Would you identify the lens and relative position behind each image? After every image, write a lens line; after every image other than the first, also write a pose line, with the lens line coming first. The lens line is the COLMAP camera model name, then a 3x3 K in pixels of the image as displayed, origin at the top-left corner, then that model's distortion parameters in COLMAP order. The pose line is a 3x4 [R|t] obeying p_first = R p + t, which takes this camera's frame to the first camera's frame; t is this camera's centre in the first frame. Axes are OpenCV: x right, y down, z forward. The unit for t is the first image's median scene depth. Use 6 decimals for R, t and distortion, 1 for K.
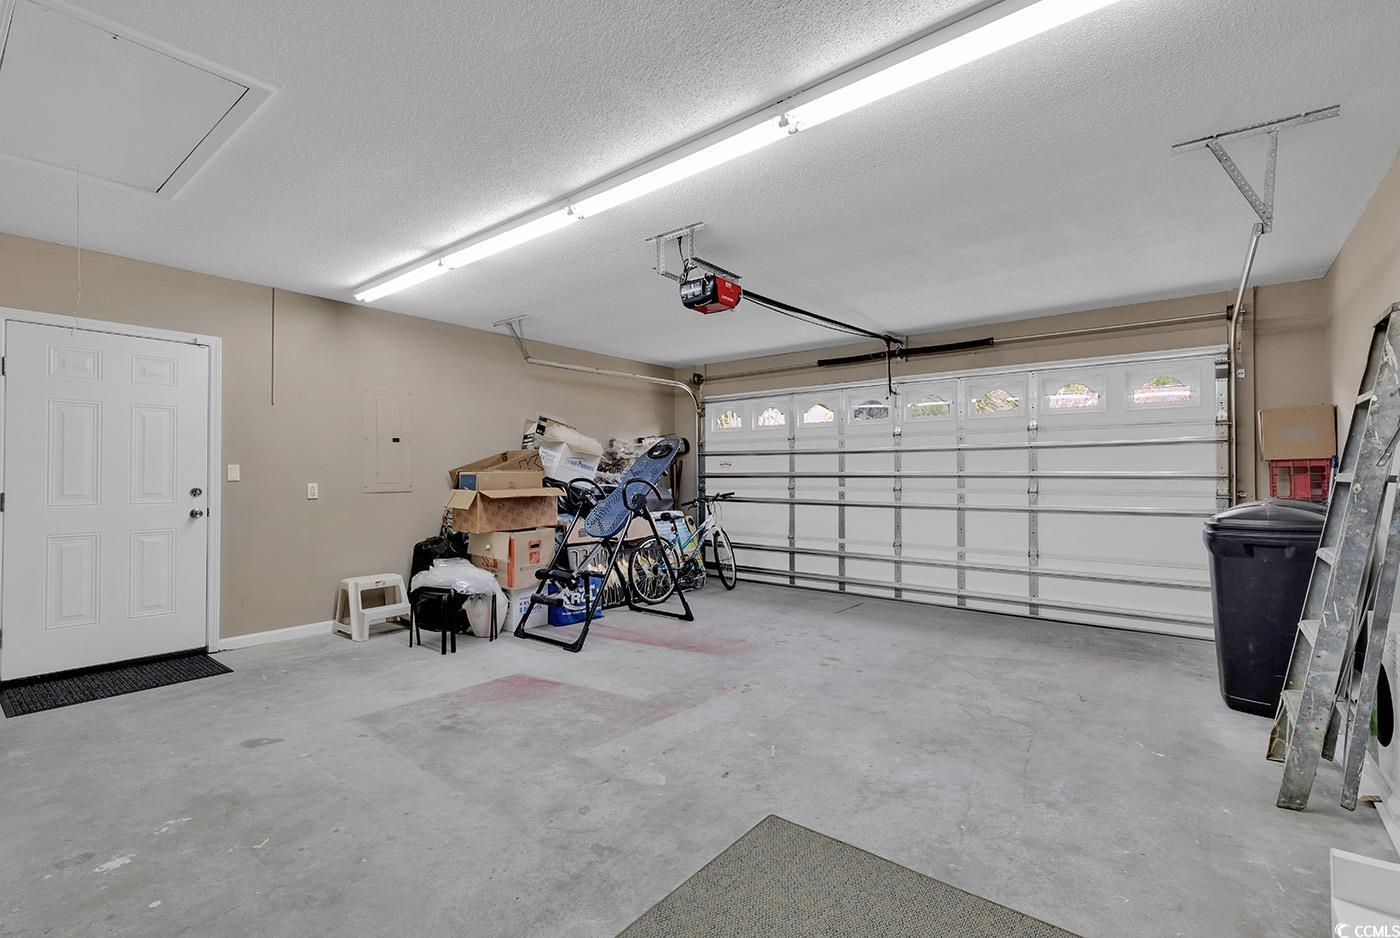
lens RADIAL K [[641.3, 0, 704.3], [0, 641.3, 471.1], [0, 0, 1]] dist [0.004250, -0.001725]
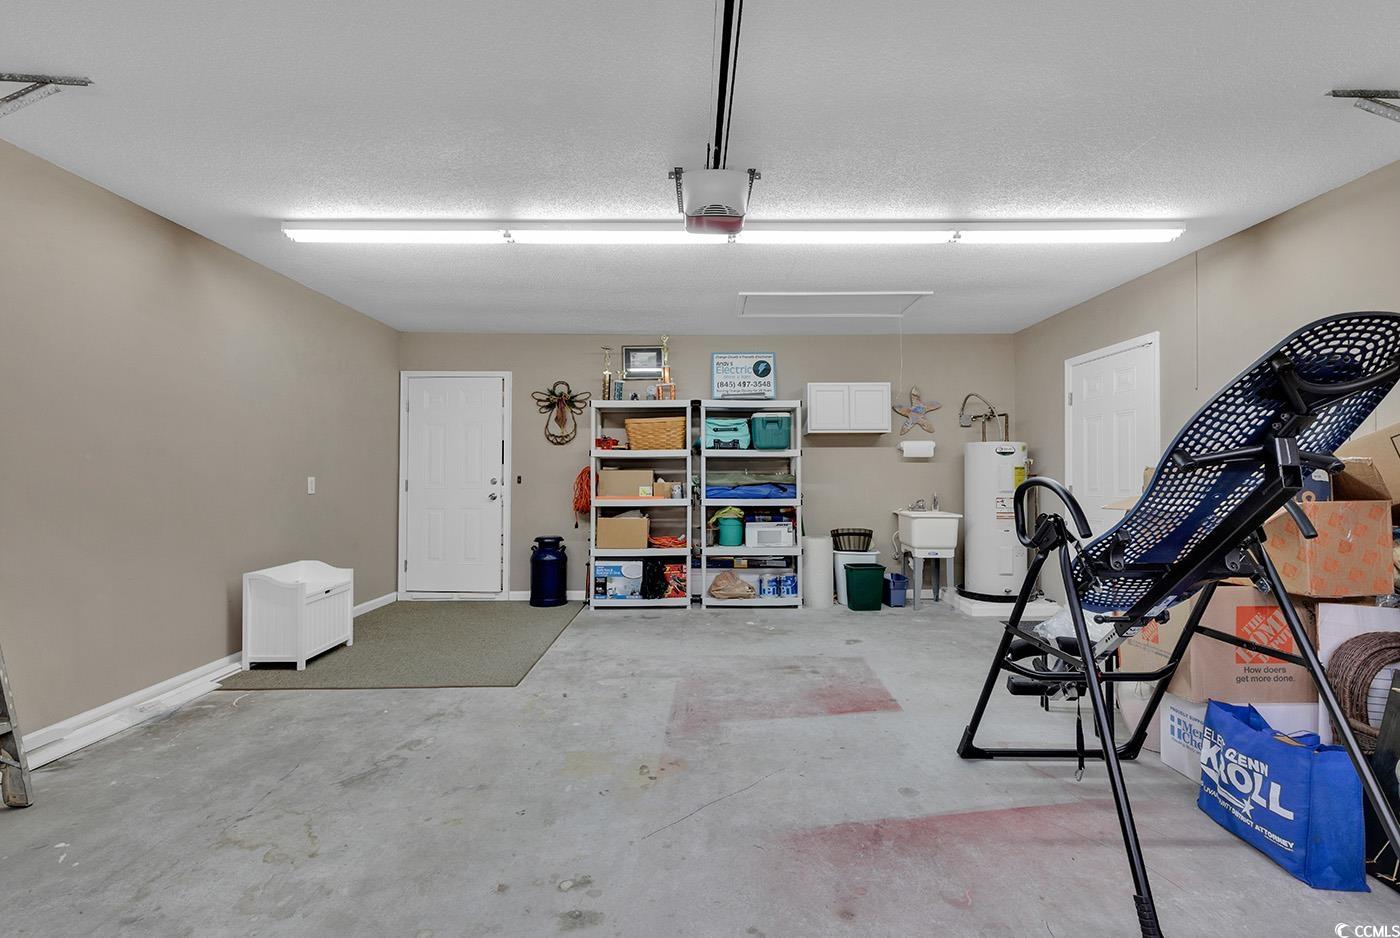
lens RADIAL K [[641.3, 0, 707.7], [0, 641.3, 467.6], [0, 0, 1]] dist [0.004250, -0.001725]
pose [[-0.779449, -0.006227, -0.626435, 0.483602], [0.003962, 0.999882, -0.014869, 0.013334], [0.626453, -0.014072, -0.779332, 1.681945]]
